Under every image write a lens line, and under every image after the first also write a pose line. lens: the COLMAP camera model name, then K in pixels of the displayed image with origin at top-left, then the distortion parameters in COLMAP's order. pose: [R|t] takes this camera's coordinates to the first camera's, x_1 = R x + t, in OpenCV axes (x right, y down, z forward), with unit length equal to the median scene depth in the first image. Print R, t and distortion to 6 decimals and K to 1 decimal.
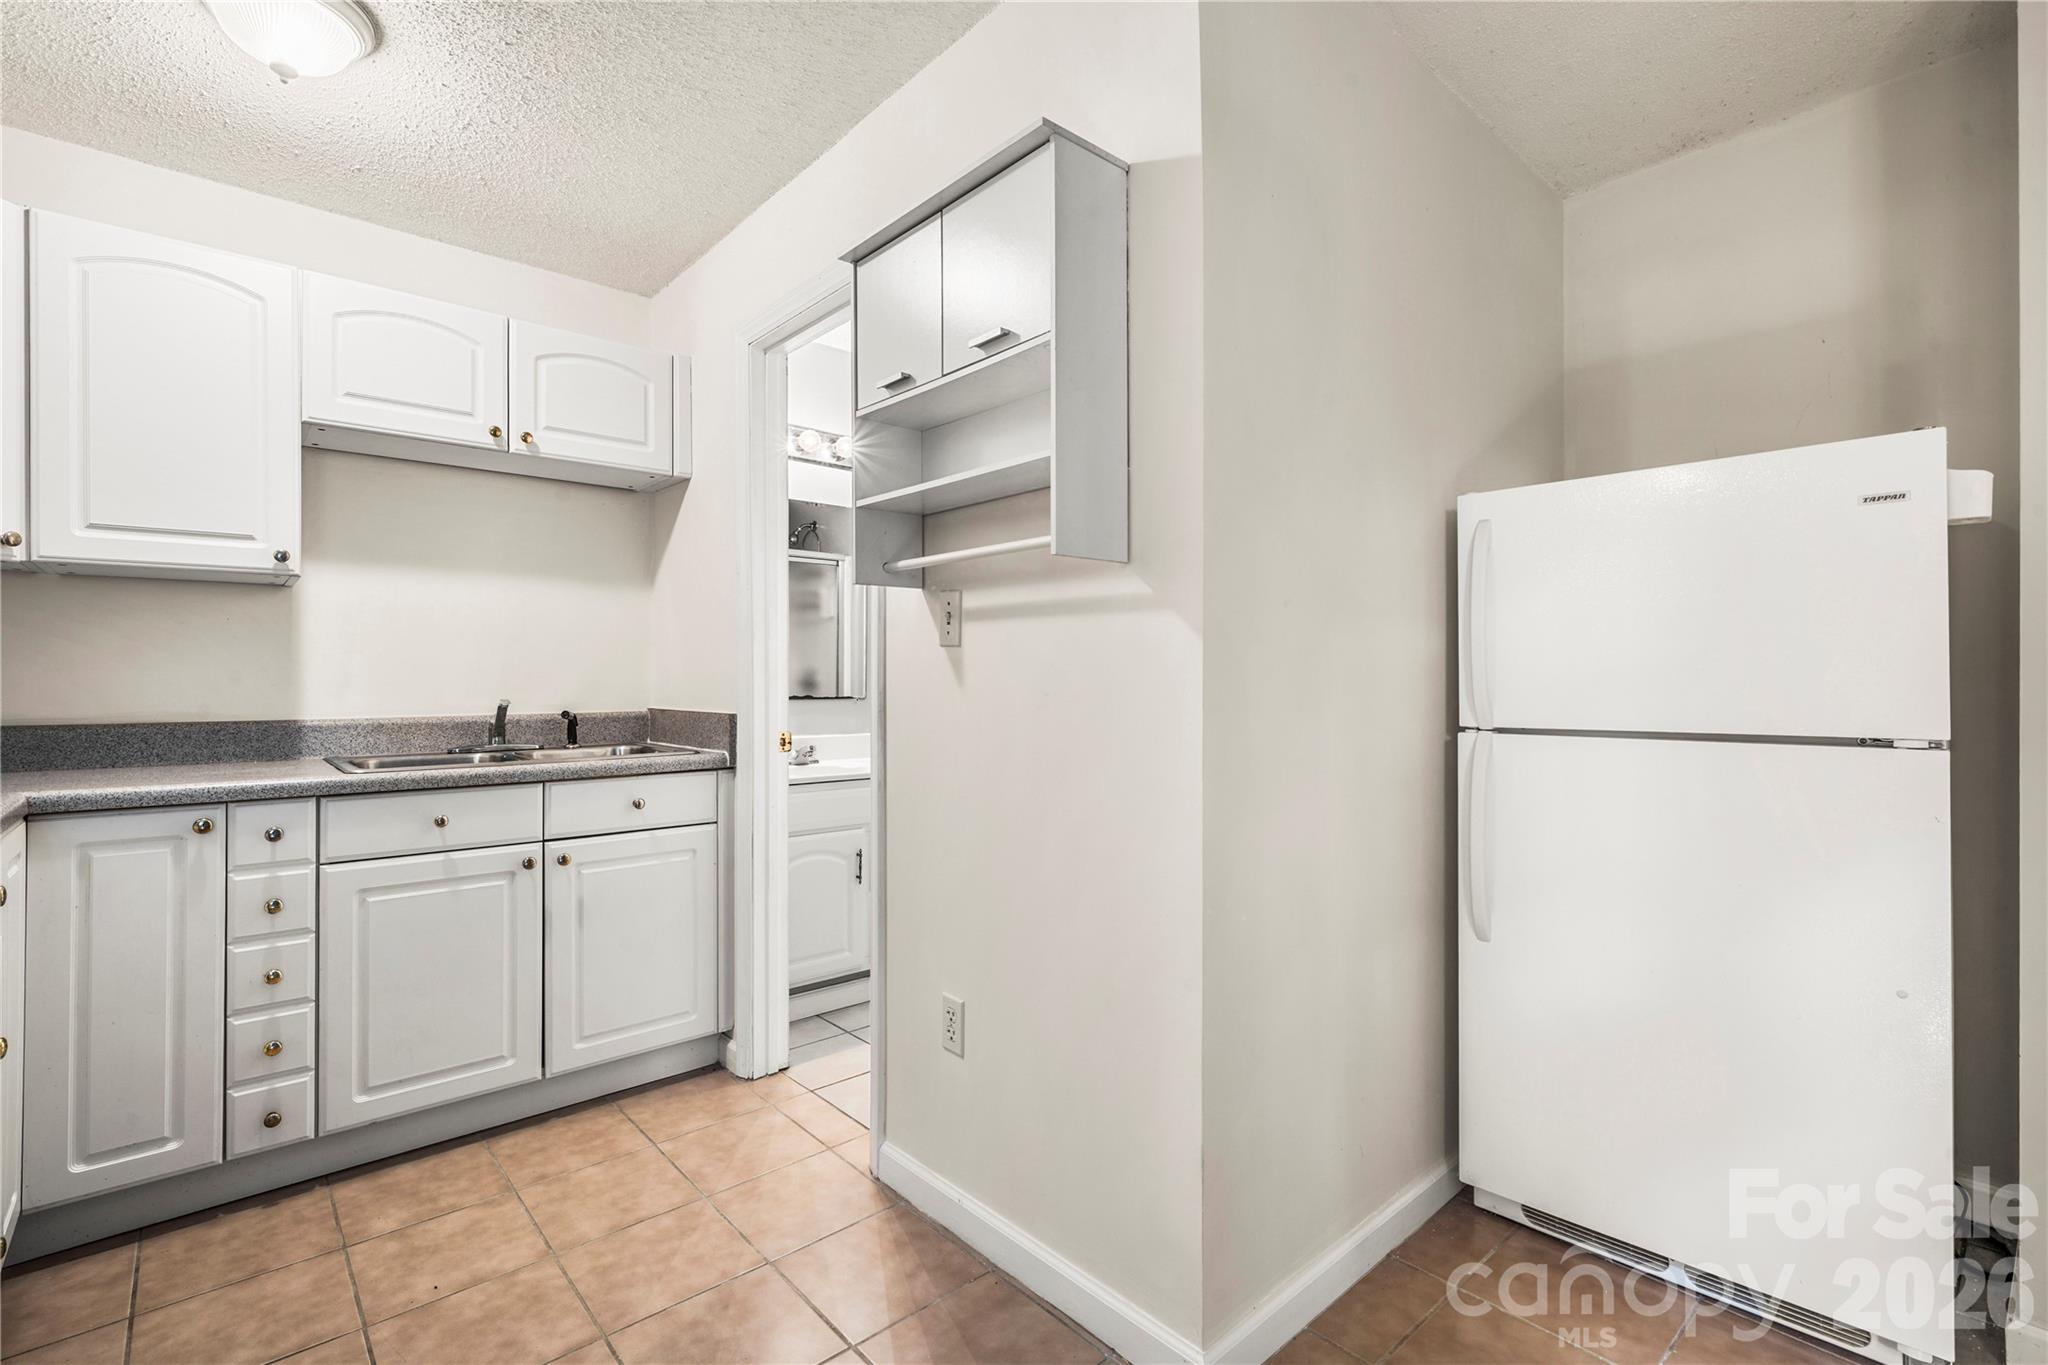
lens RADIAL K [[924.1, 0, 1020.7], [0, 924.1, 674.7], [0, 0, 1]] dist [-0.001367, 0.000301]
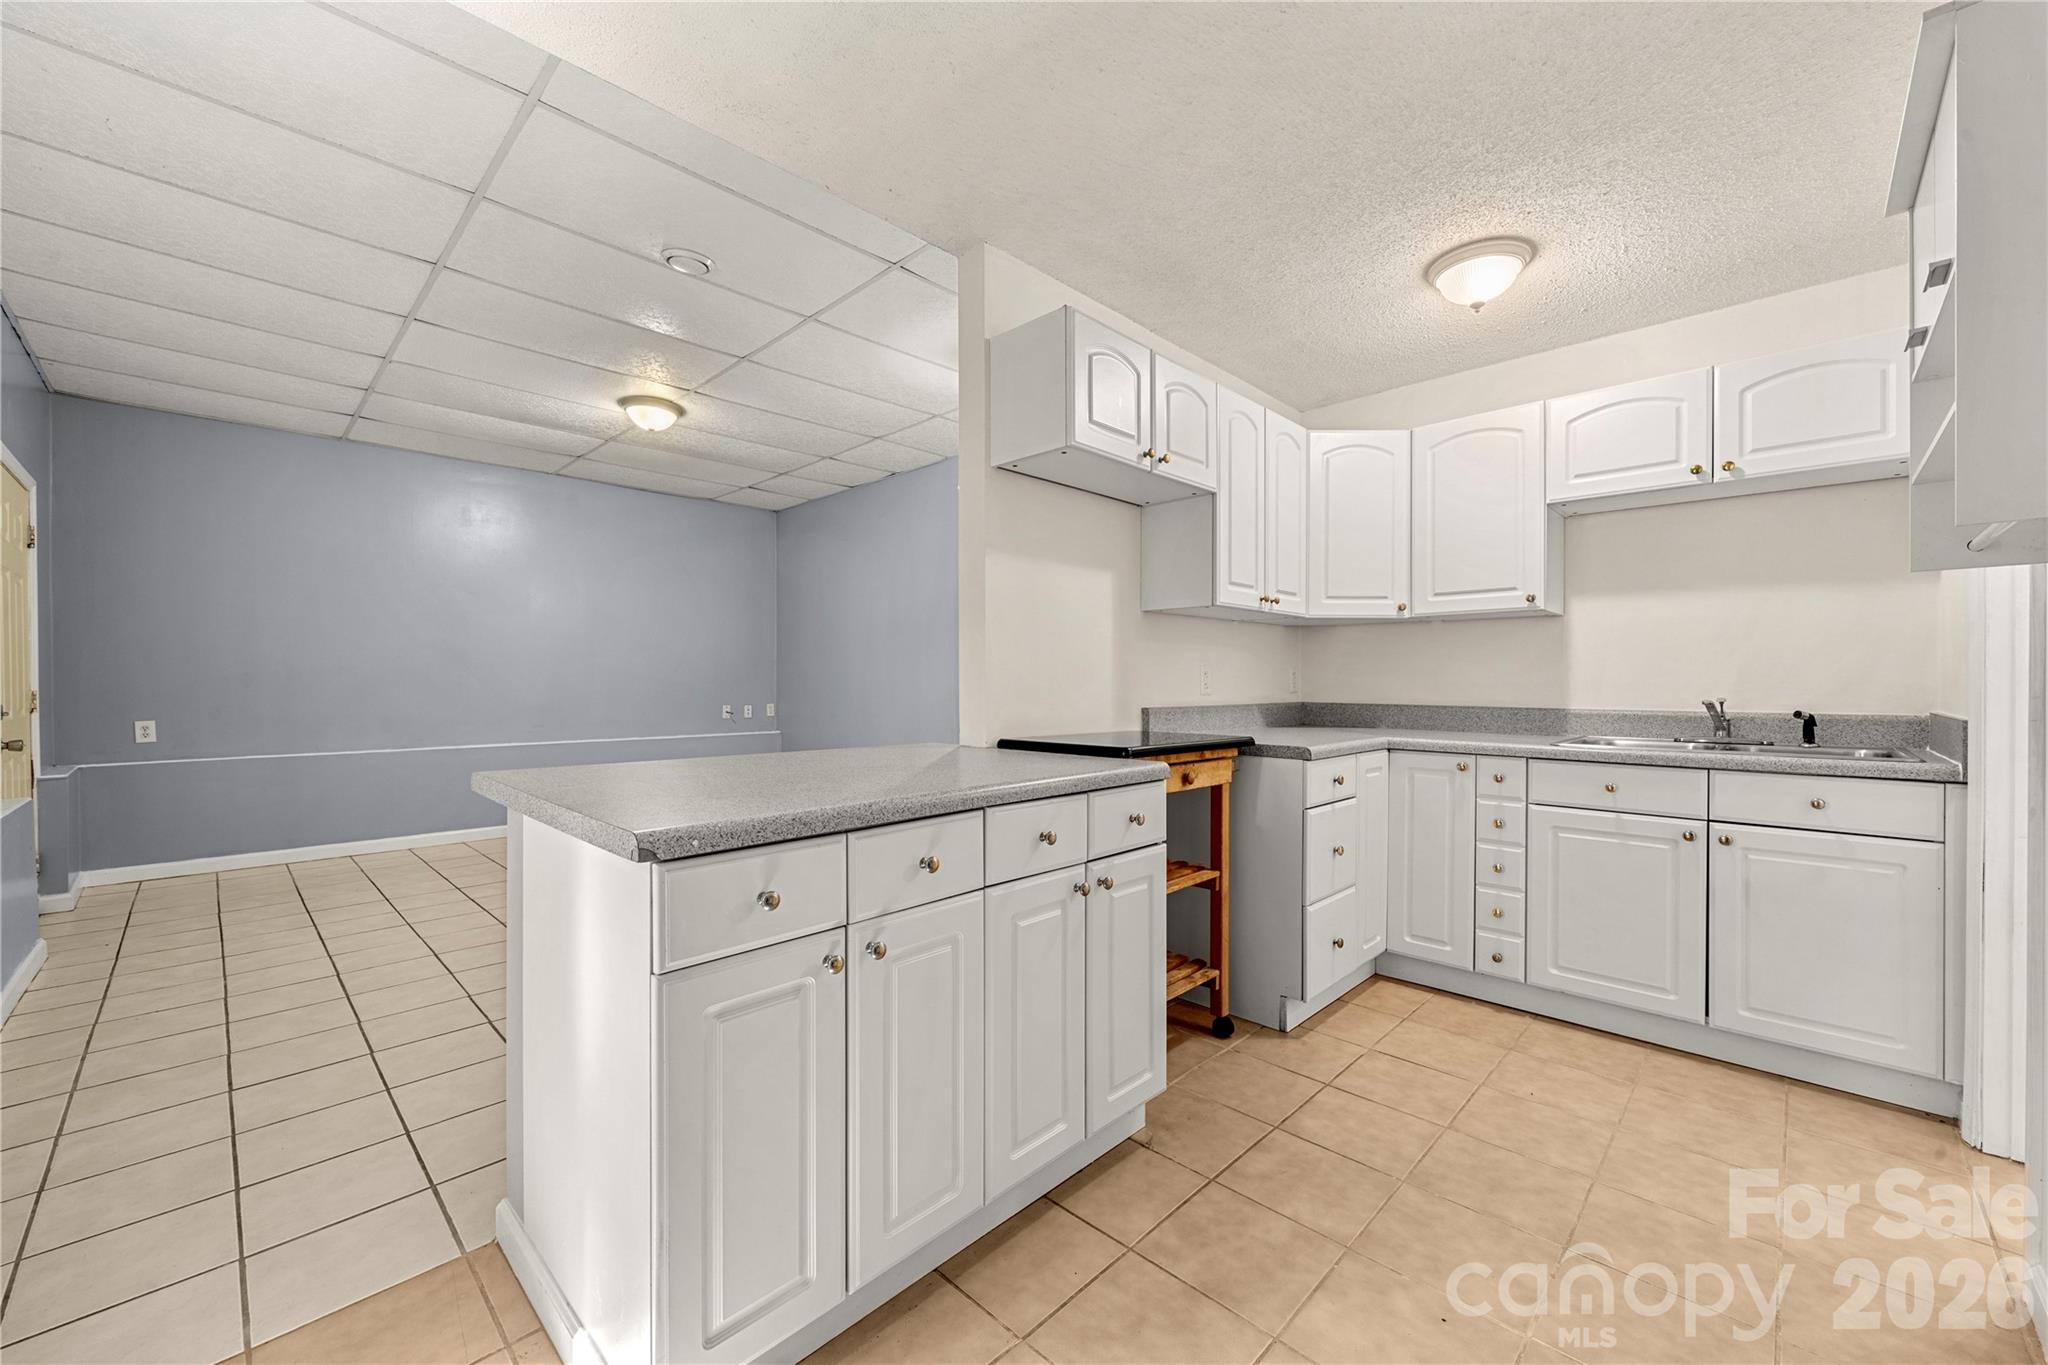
lens RADIAL K [[815.3, 0, 1025.3], [0, 815.3, 683.6], [0, 0, 1]] dist [0.001226, -0.000231]
pose [[0.070917, 0.005164, -0.997469, 0.455253], [0.003237, 0.999980, 0.005407, 0.000827], [0.997477, -0.003612, 0.070899, 0.080490]]
